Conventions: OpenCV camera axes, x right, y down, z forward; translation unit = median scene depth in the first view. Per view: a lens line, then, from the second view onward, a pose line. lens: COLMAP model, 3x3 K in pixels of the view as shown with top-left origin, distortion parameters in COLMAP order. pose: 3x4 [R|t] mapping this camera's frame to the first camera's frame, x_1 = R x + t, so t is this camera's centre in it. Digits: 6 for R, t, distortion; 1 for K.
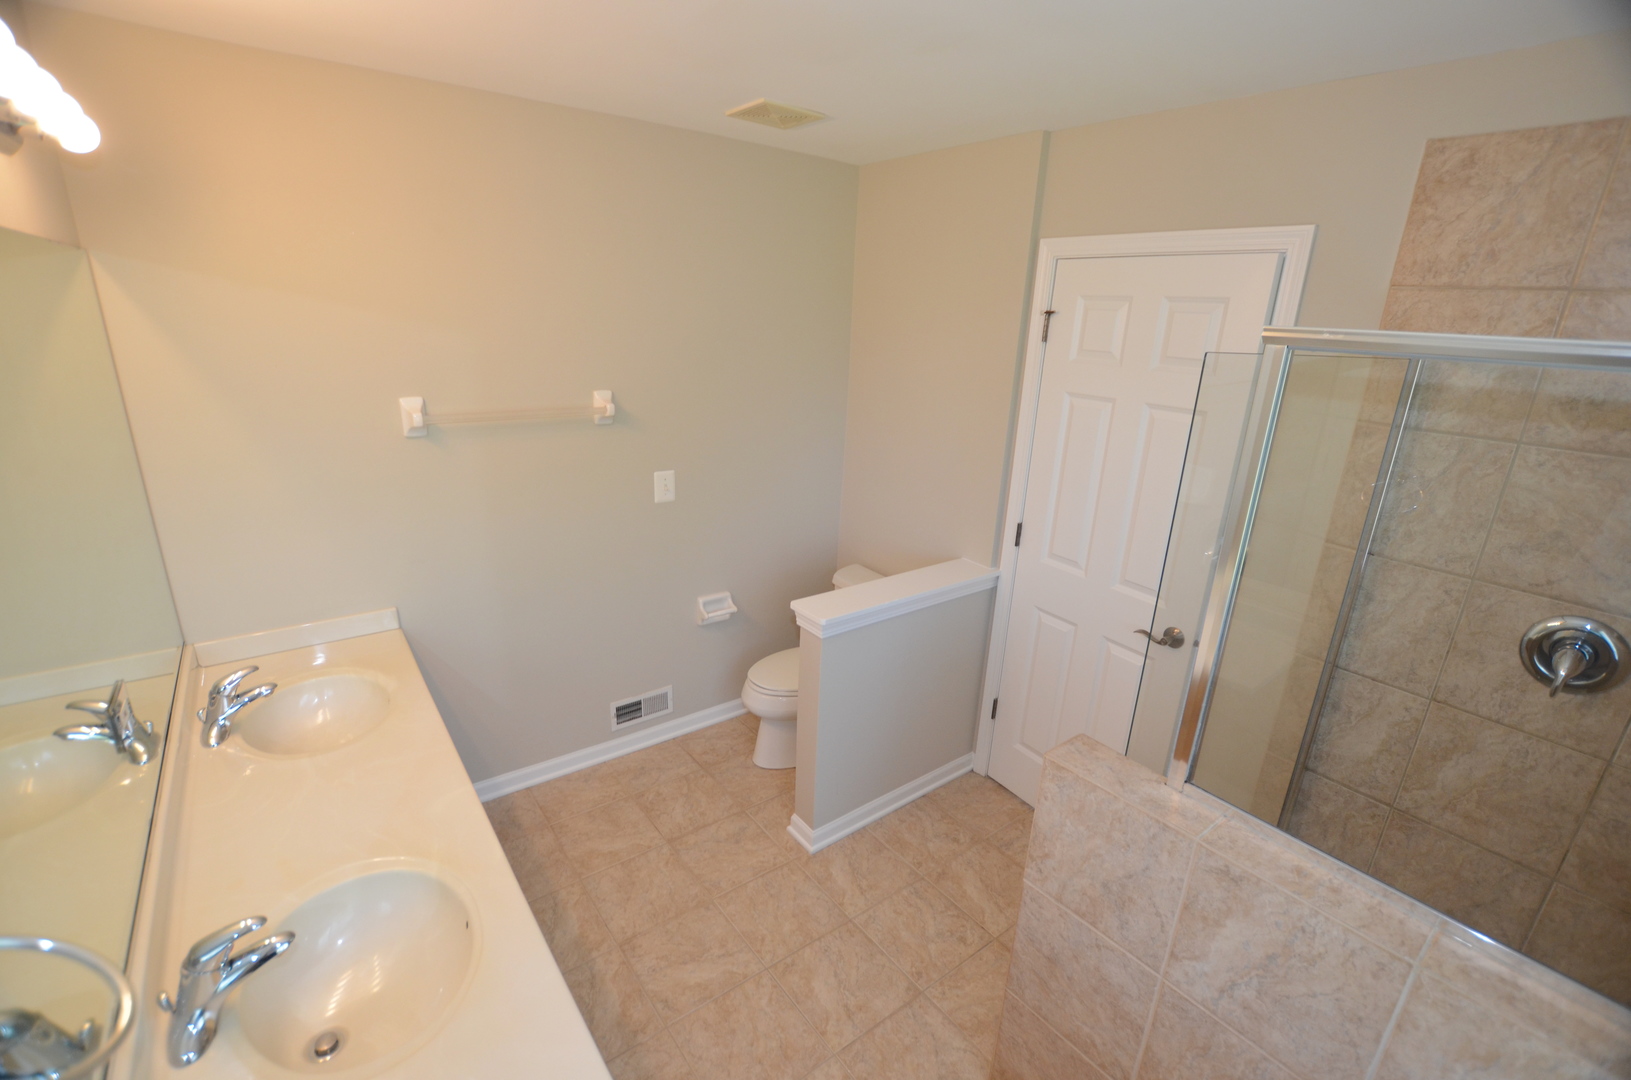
lens RADIAL K [[712.1, 0, 815.6], [0, 712.1, 542.8], [0, 0, 1]] dist [-0.029814, 0.001577]
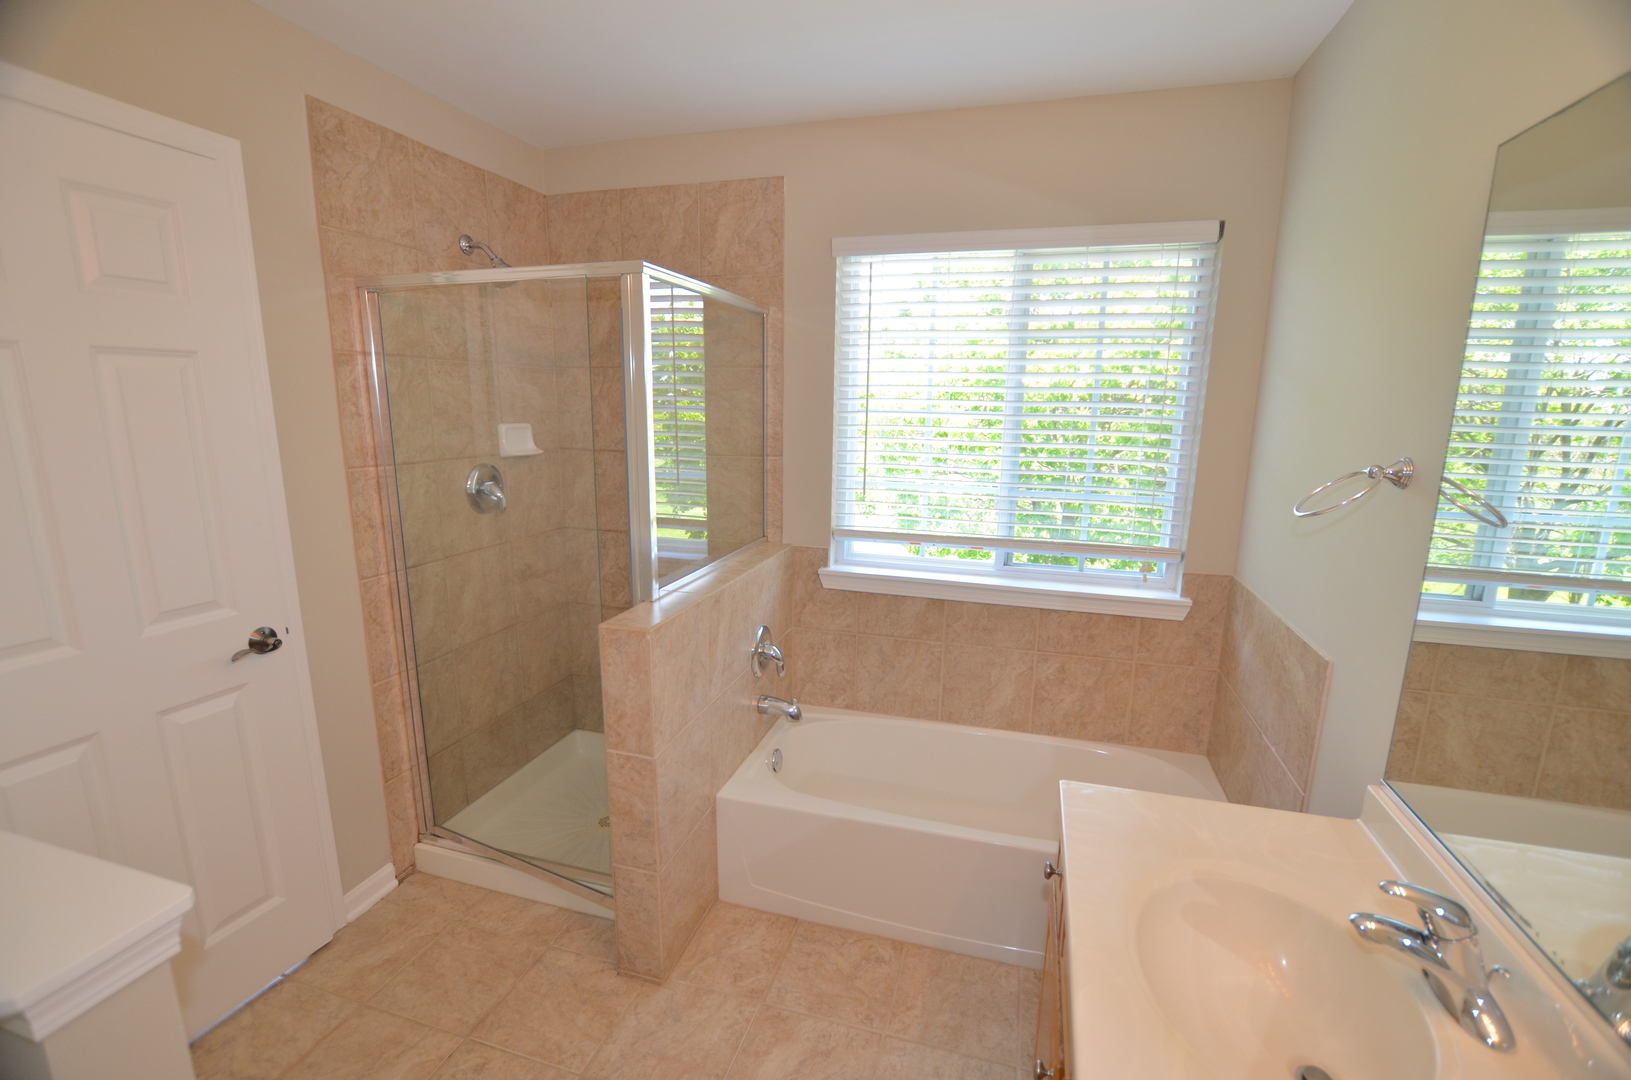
lens RADIAL K [[712.1, 0, 817.9], [0, 712.1, 546.5], [0, 0, 1]] dist [-0.029814, 0.001577]
pose [[-0.590620, -0.205505, 0.780343, -0.219401], [0.213690, 0.892674, 0.396824, -0.066936], [-0.778142, 0.401124, -0.483316, 0.408716]]
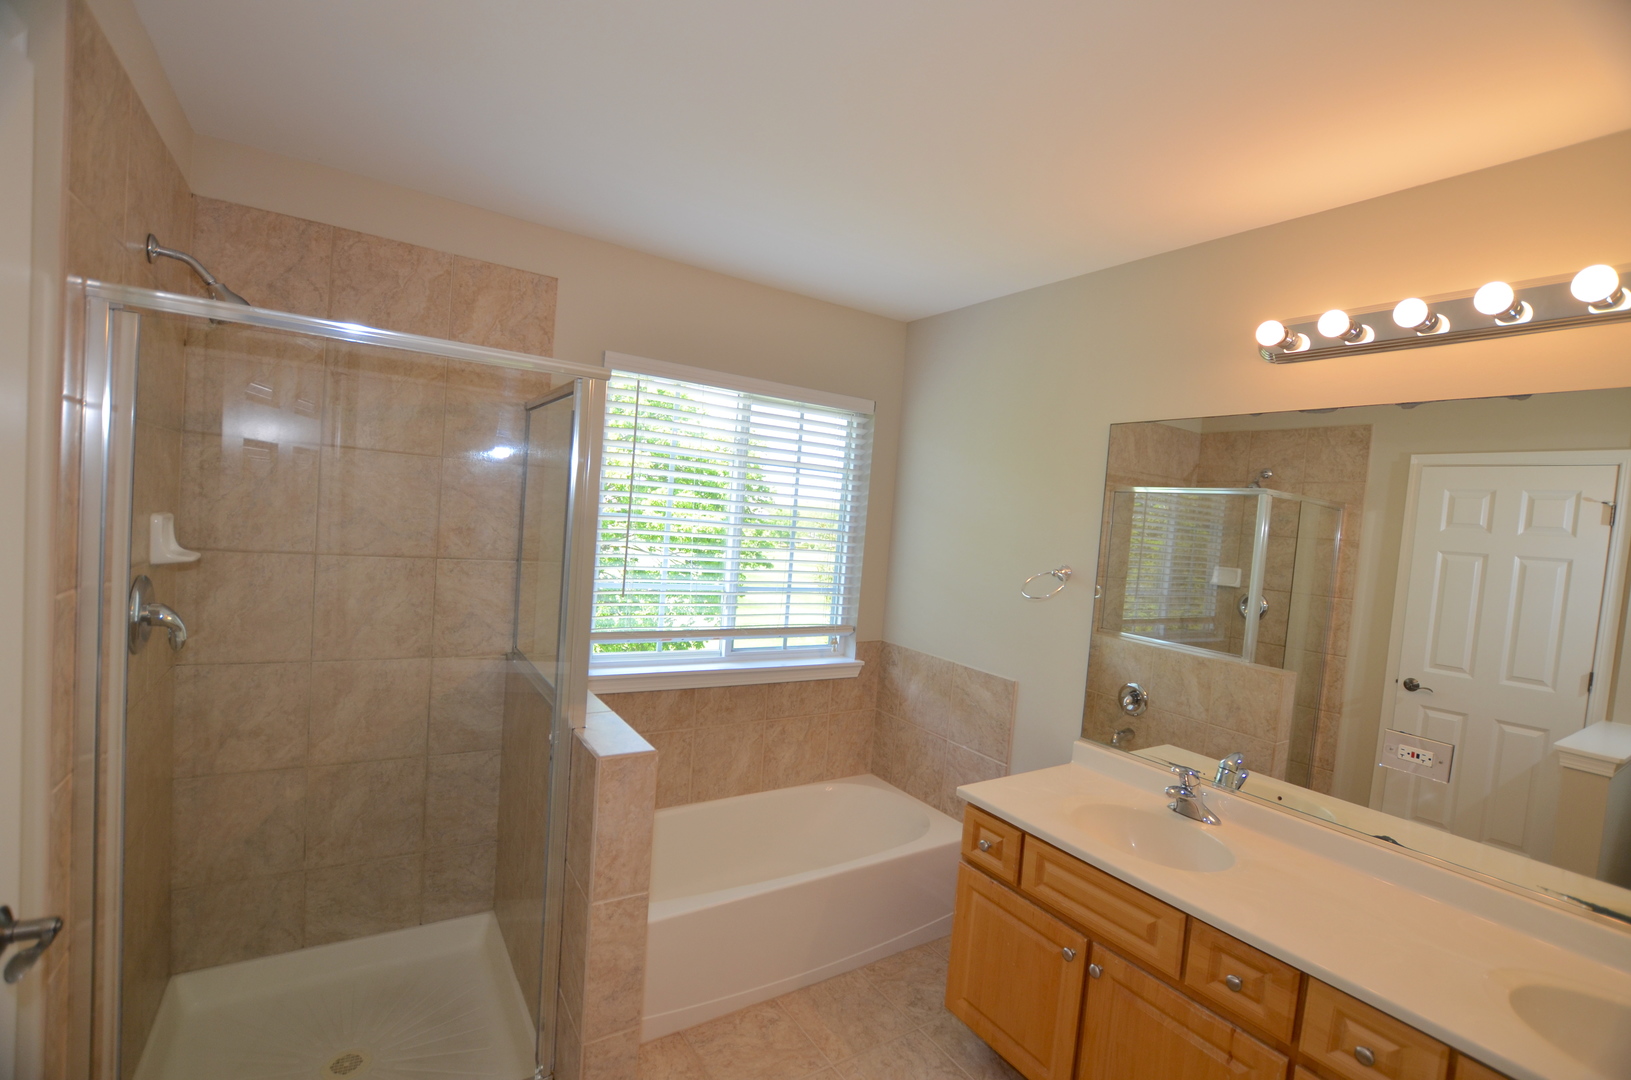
lens RADIAL K [[712.1, 0, 810.2], [0, 712.1, 549.8], [0, 0, 1]] dist [-0.029814, 0.001577]
pose [[-0.990631, -0.116553, 0.071180, 0.126572], [-0.084521, 0.932624, 0.350810, -0.146857], [-0.107272, 0.341507, -0.933737, 0.684545]]
